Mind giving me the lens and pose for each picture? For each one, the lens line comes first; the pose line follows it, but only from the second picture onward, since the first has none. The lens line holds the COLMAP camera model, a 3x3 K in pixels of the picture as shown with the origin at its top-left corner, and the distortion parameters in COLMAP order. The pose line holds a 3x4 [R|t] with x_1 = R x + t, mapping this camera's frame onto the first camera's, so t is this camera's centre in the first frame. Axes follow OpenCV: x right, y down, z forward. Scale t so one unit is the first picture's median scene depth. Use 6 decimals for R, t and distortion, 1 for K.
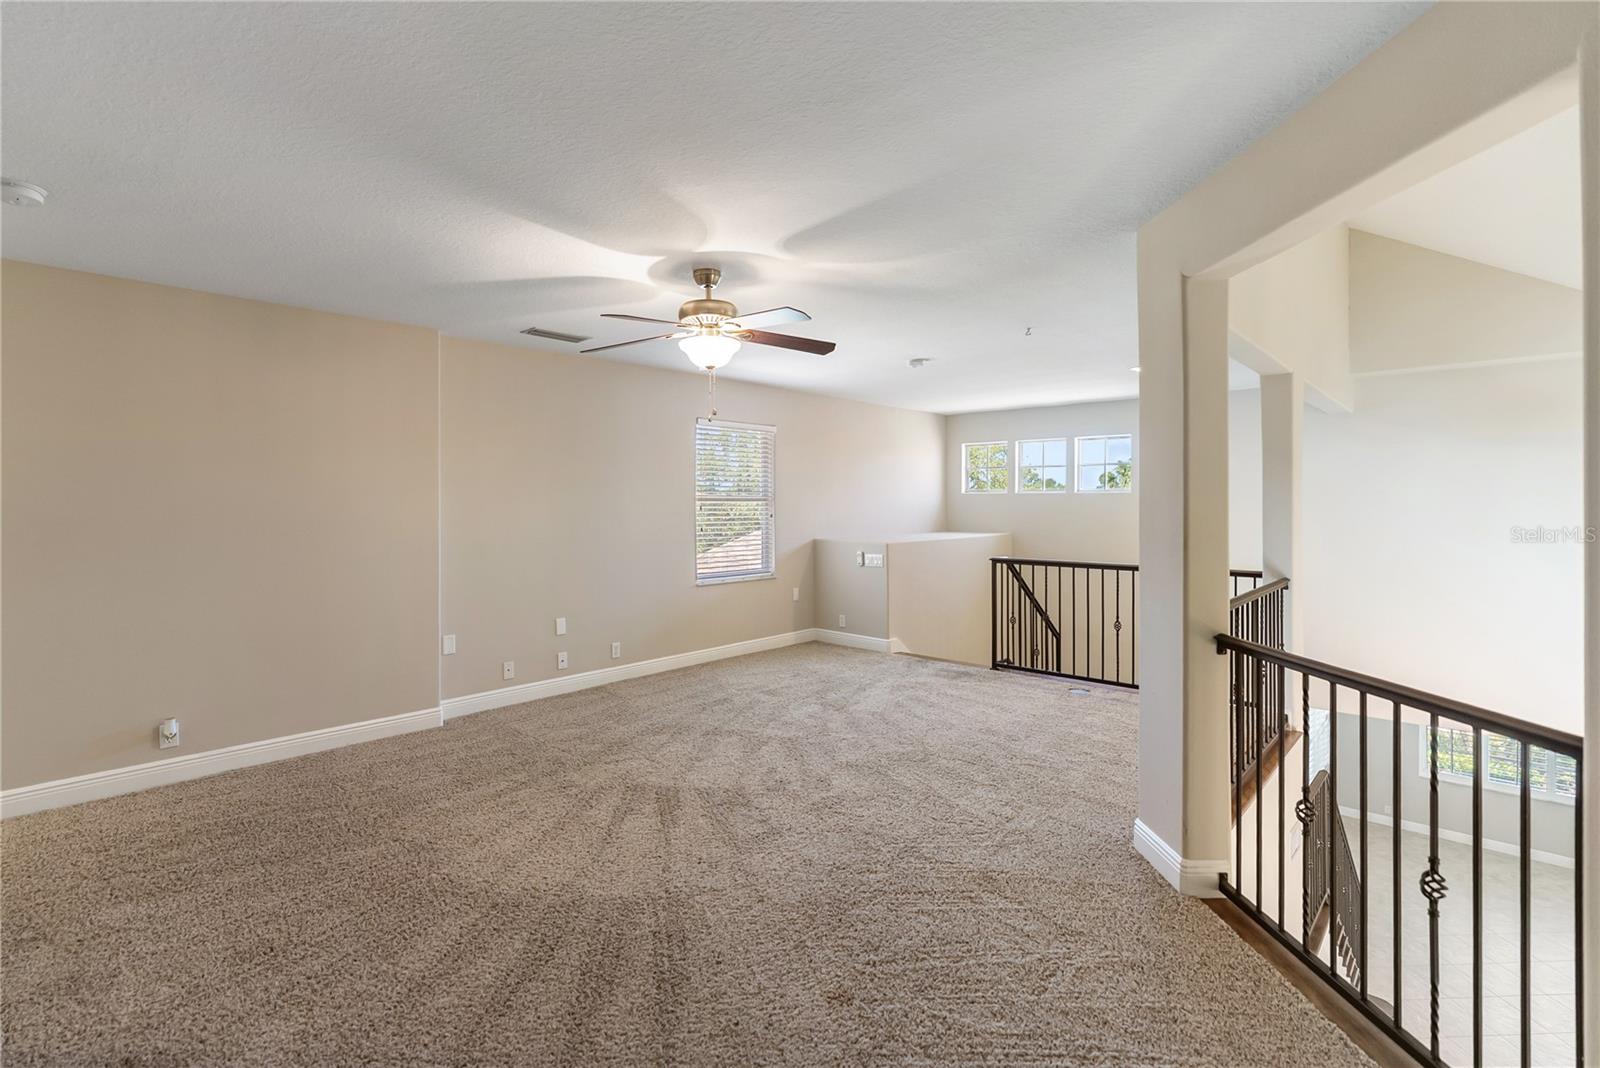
lens RADIAL K [[733.1, 0, 799.7], [0, 733.1, 502.7], [0, 0, 1]] dist [0.000941, 0.000137]
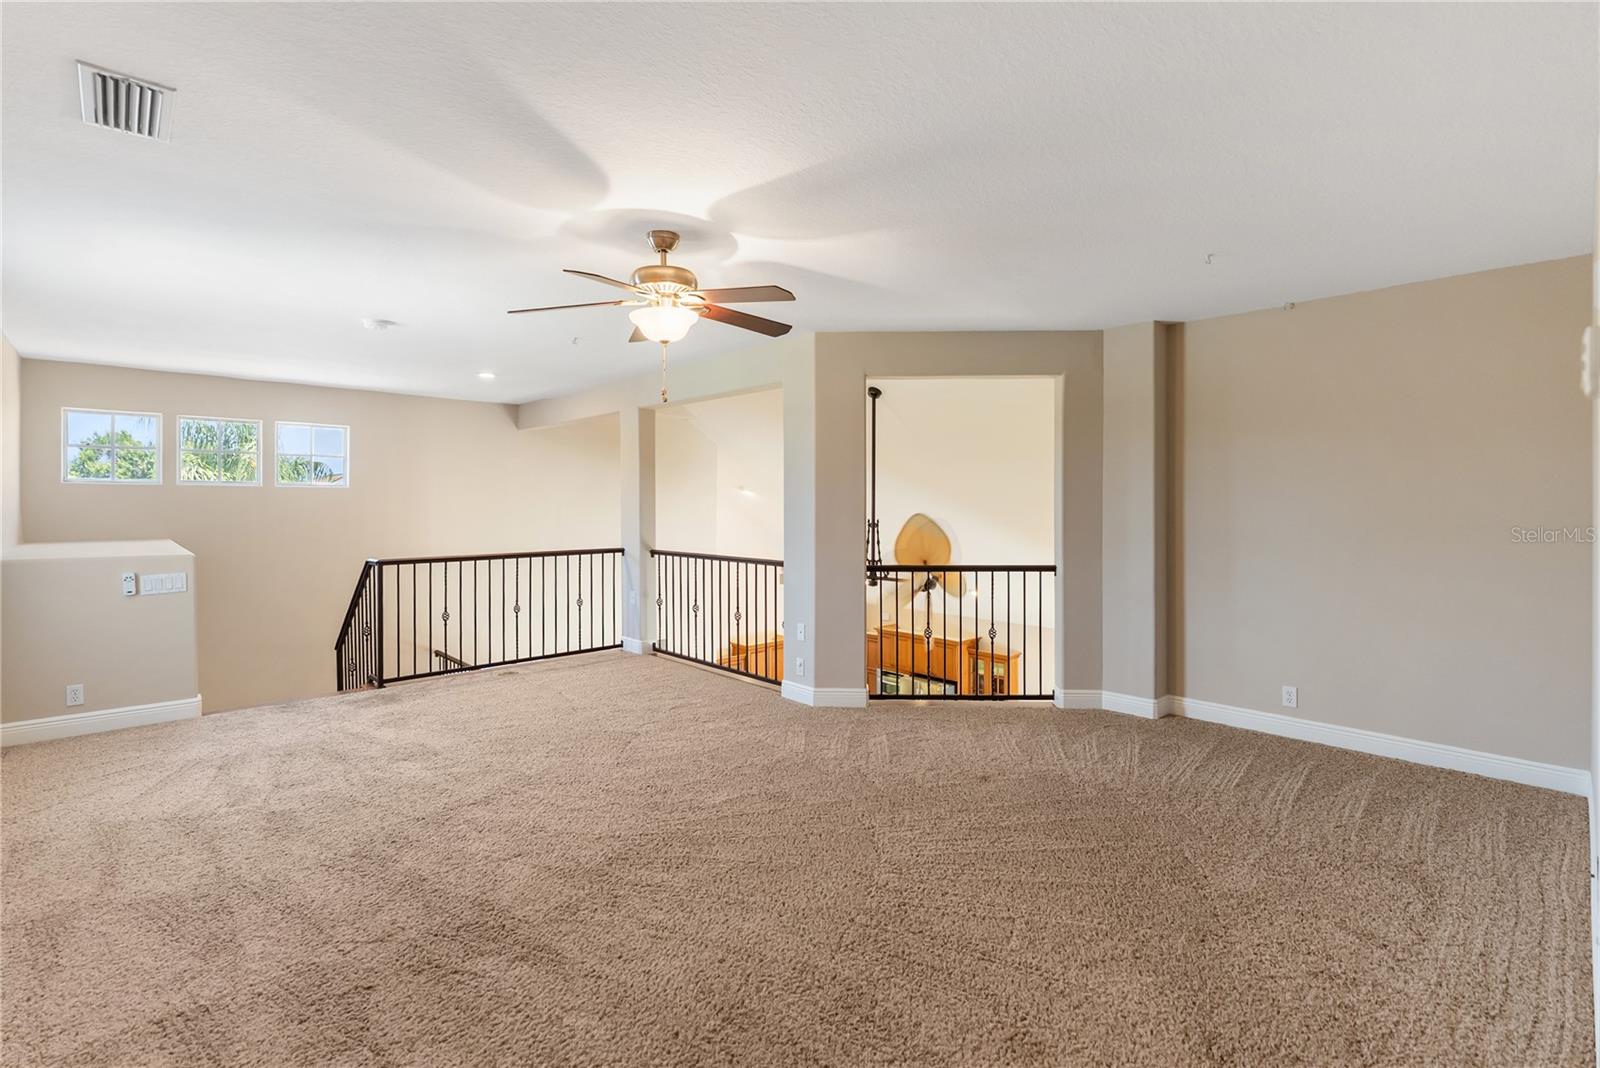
lens RADIAL K [[733.1, 0, 799.7], [0, 733.1, 502.7], [0, 0, 1]] dist [0.000941, 0.000137]
pose [[0.084808, -0.003242, 0.996392, -0.790414], [0.000262, 0.999995, 0.003231, 0.007074], [-0.996397, -0.000013, 0.084808, 0.597062]]
